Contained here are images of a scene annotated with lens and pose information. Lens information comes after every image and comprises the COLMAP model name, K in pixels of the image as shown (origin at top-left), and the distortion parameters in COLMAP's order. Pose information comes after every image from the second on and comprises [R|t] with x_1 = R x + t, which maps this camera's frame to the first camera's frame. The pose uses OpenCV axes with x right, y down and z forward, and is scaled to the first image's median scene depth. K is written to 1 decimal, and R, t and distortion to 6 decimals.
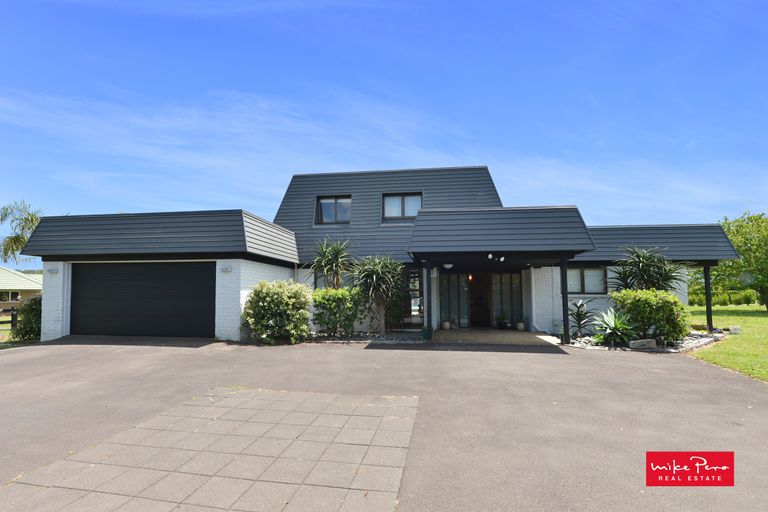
lens RADIAL K [[351.1, 0, 384.4], [0, 351.1, 284.0], [0, 0, 1]] dist [-0.000378, -0.000052]
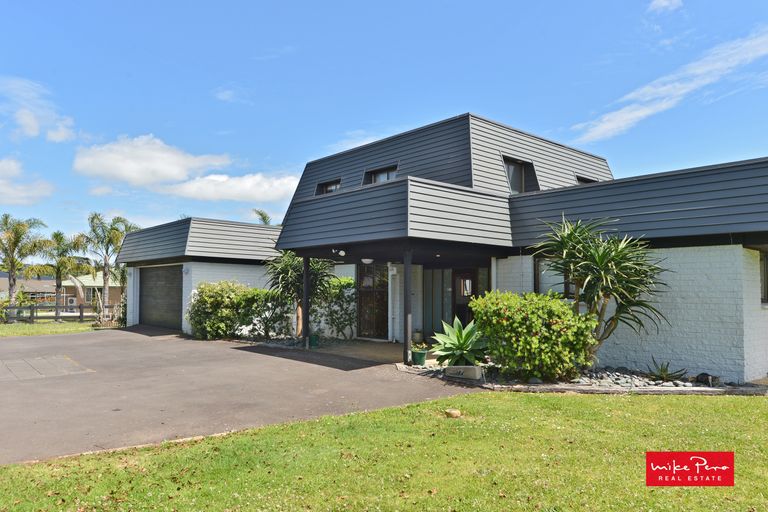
lens RADIAL K [[559.5, 0, 384.0], [0, 559.5, 256.0], [0, 0, 1]] dist [0.001677, 0.000705]
pose [[0.760204, -0.034242, -0.648781, 1.115336], [0.013786, 0.999235, -0.036585, -0.015347], [0.649538, 0.018868, 0.760095, 0.028220]]
